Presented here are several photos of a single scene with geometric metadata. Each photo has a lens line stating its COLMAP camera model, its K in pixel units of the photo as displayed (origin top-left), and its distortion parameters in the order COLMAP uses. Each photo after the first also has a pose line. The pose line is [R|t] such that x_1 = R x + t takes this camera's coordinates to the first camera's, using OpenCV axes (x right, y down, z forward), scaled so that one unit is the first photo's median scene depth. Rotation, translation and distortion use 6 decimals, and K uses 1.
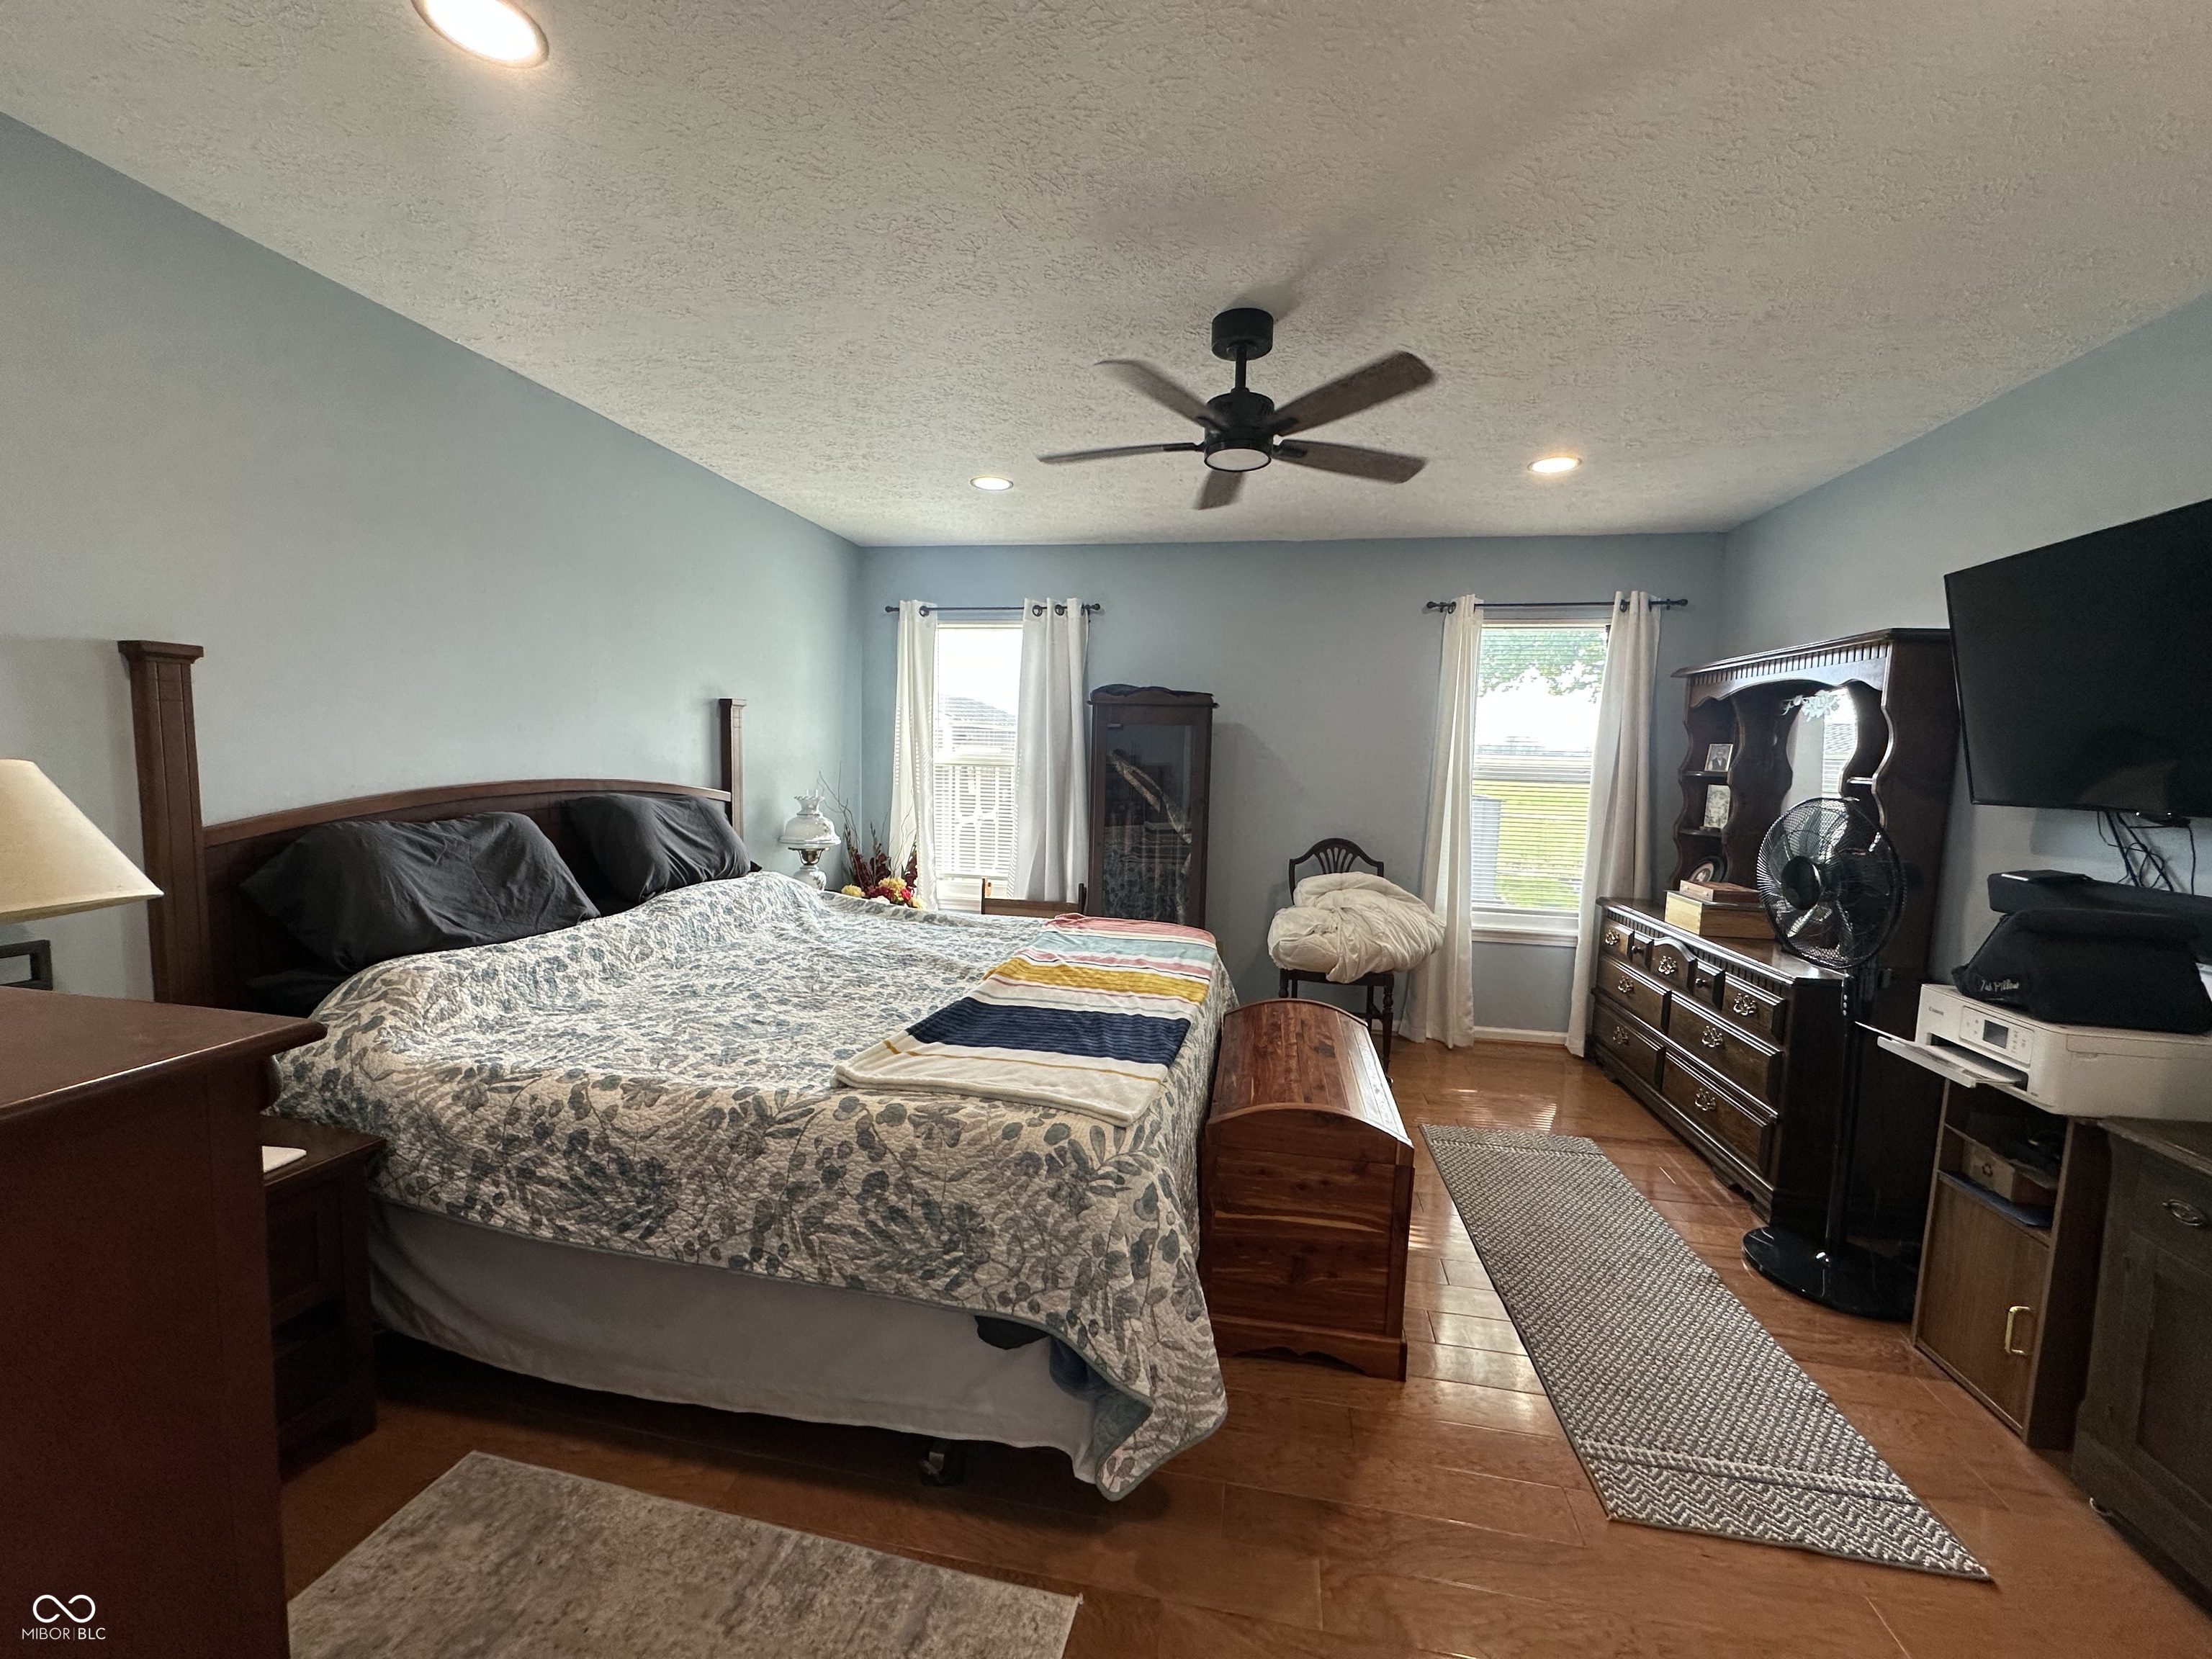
lens RADIAL K [[876.3, 0, 1097.5], [0, 876.3, 826.3], [0, 0, 1]] dist [-0.002482, -0.000105]
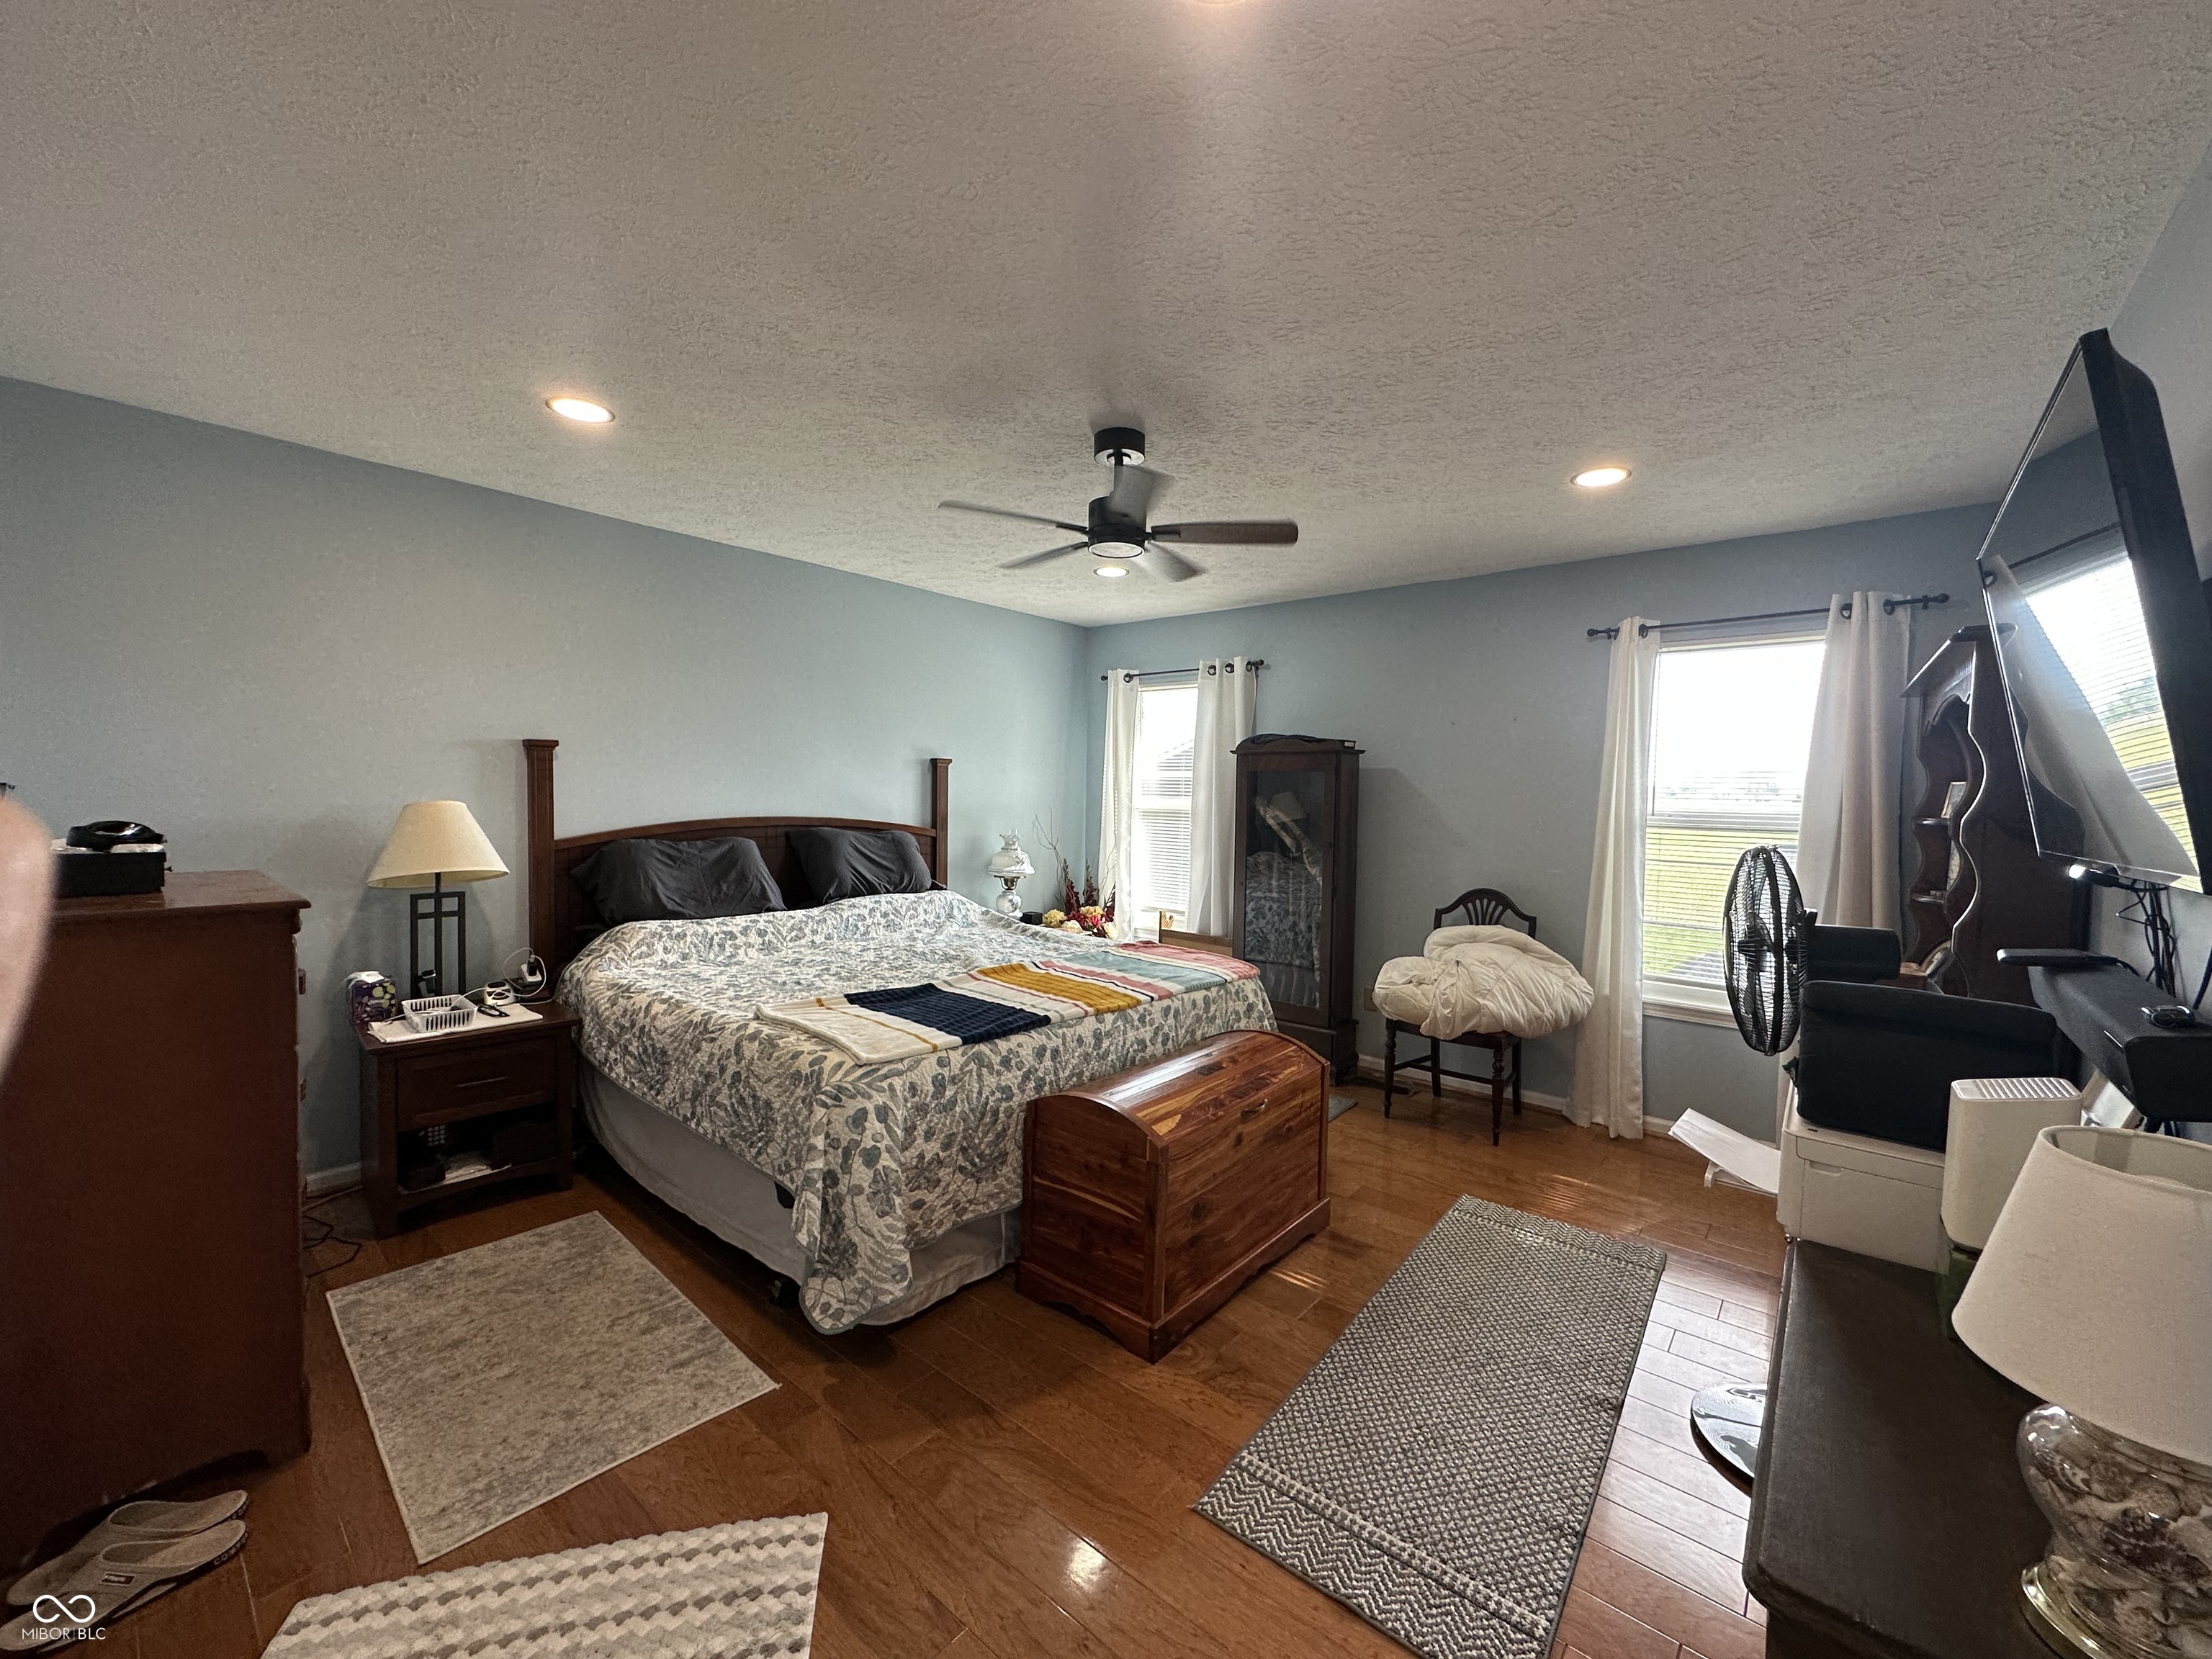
lens RADIAL K [[876.3, 0, 1110.4], [0, 876.3, 828.6], [0, 0, 1]] dist [-0.002482, -0.000105]
pose [[0.871219, 0.012210, -0.490743, 0.718871], [-0.039106, 0.998240, -0.044588, 0.012840], [0.489335, 0.058037, 0.870163, -0.017718]]
